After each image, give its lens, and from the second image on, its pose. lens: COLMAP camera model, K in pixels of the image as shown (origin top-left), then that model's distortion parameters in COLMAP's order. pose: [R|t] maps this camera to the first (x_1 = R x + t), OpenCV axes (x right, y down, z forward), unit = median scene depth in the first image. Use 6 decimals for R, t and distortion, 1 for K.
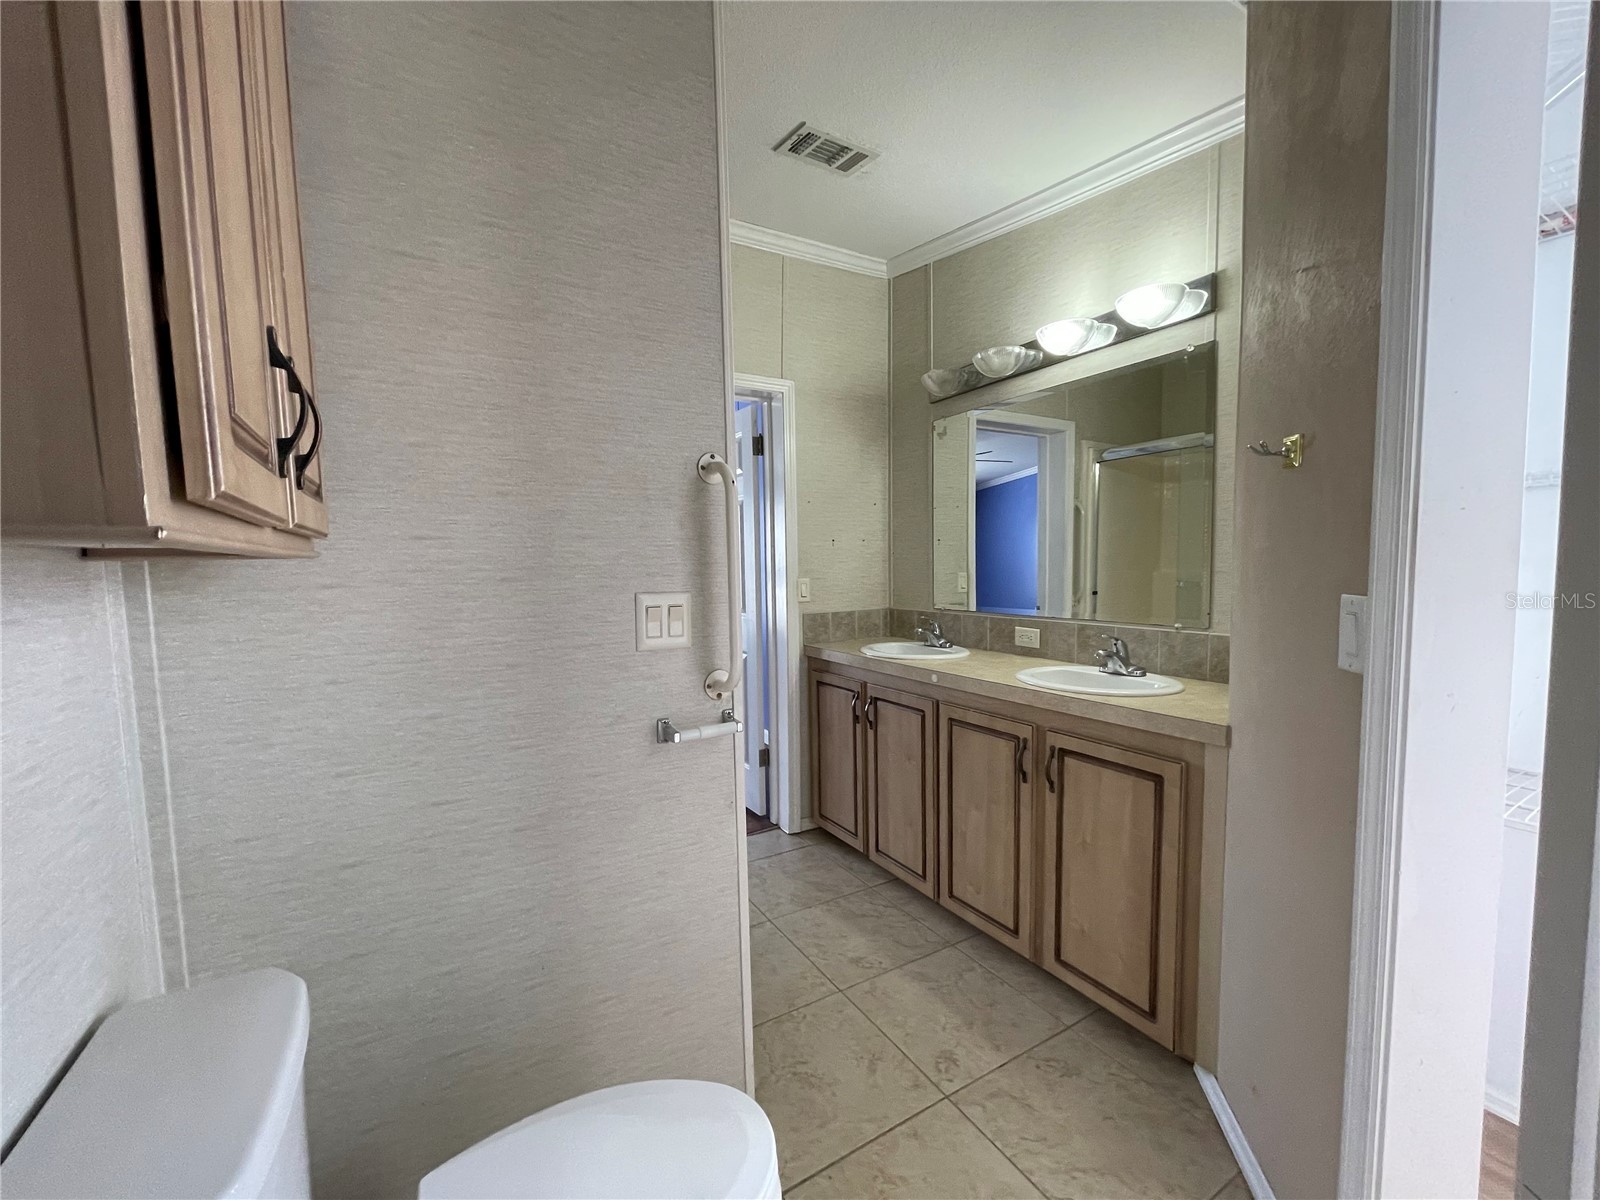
lens RADIAL K [[636.8, 0, 795.7], [0, 636.8, 609.6], [0, 0, 1]] dist [-0.000536, 0.000084]
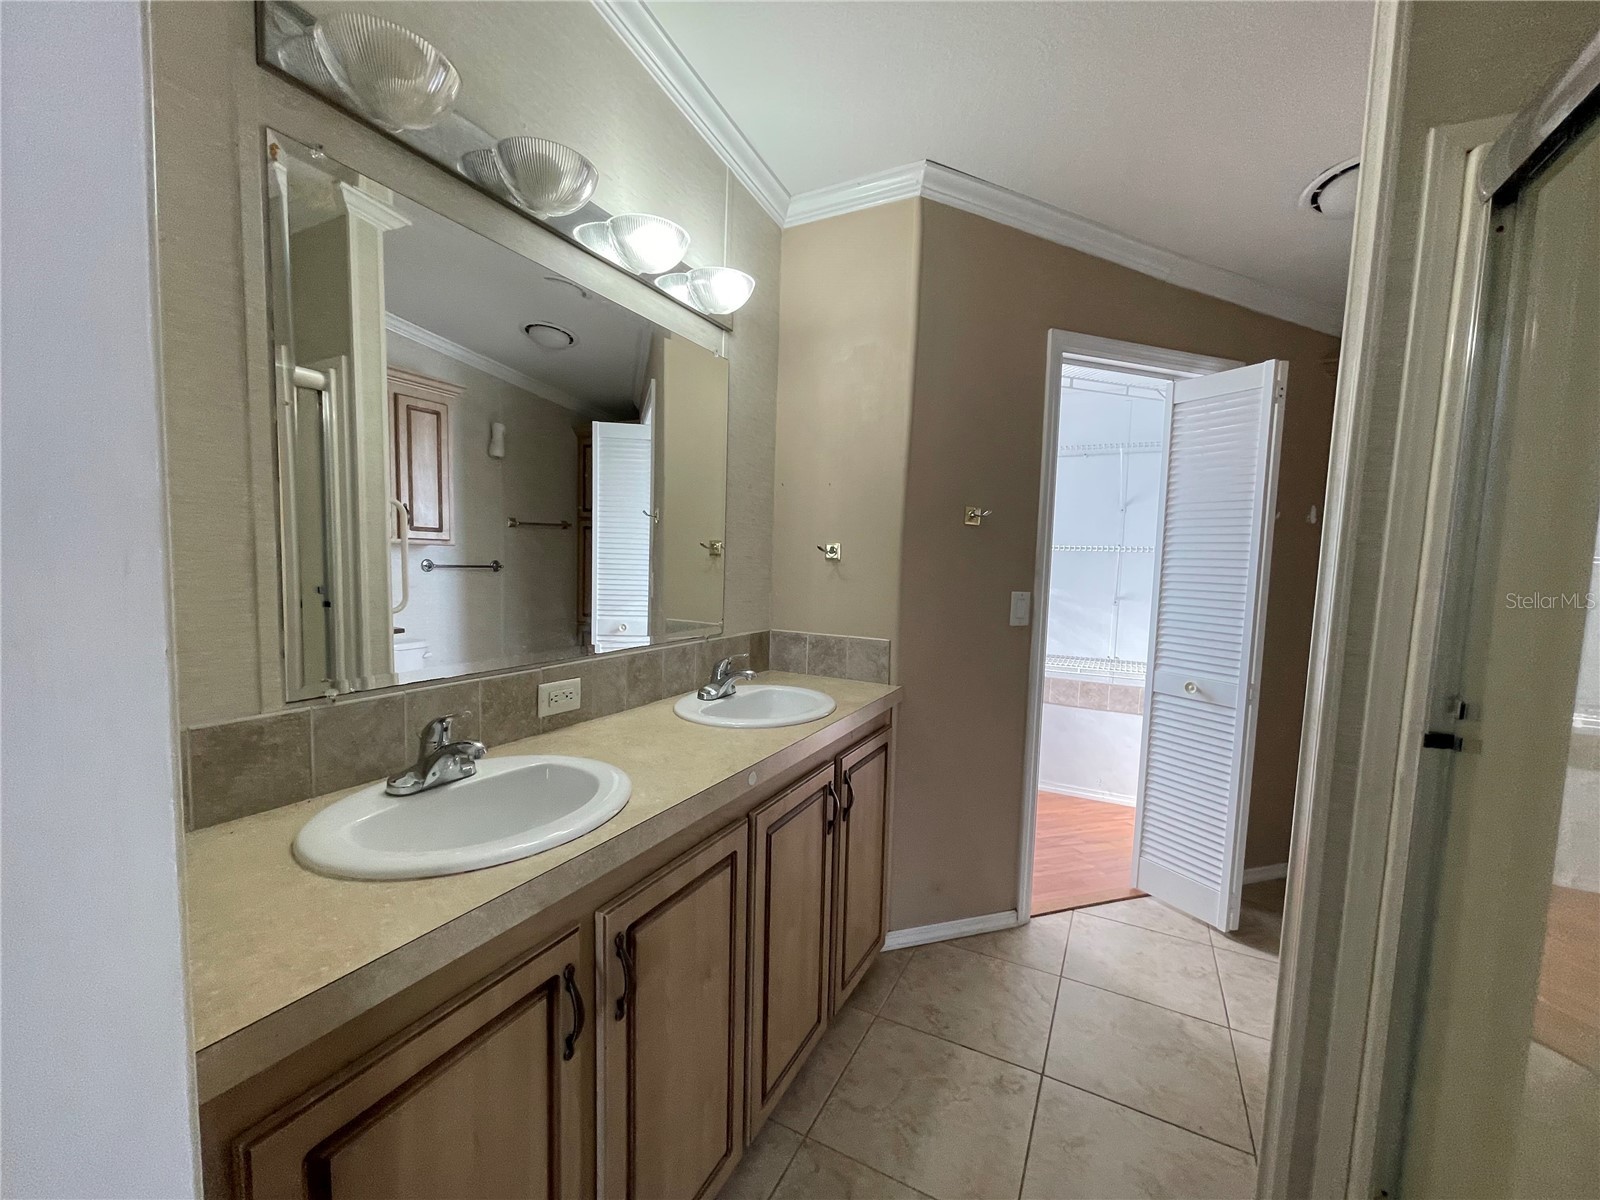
lens RADIAL K [[636.8, 0, 795.7], [0, 636.8, 609.6], [0, 0, 1]] dist [-0.000536, 0.000084]
pose [[-0.521547, -0.066773, 0.850605, -0.252938], [0.042451, 0.993668, 0.104033, -0.091763], [-0.852166, 0.090367, -0.515410, 1.137809]]
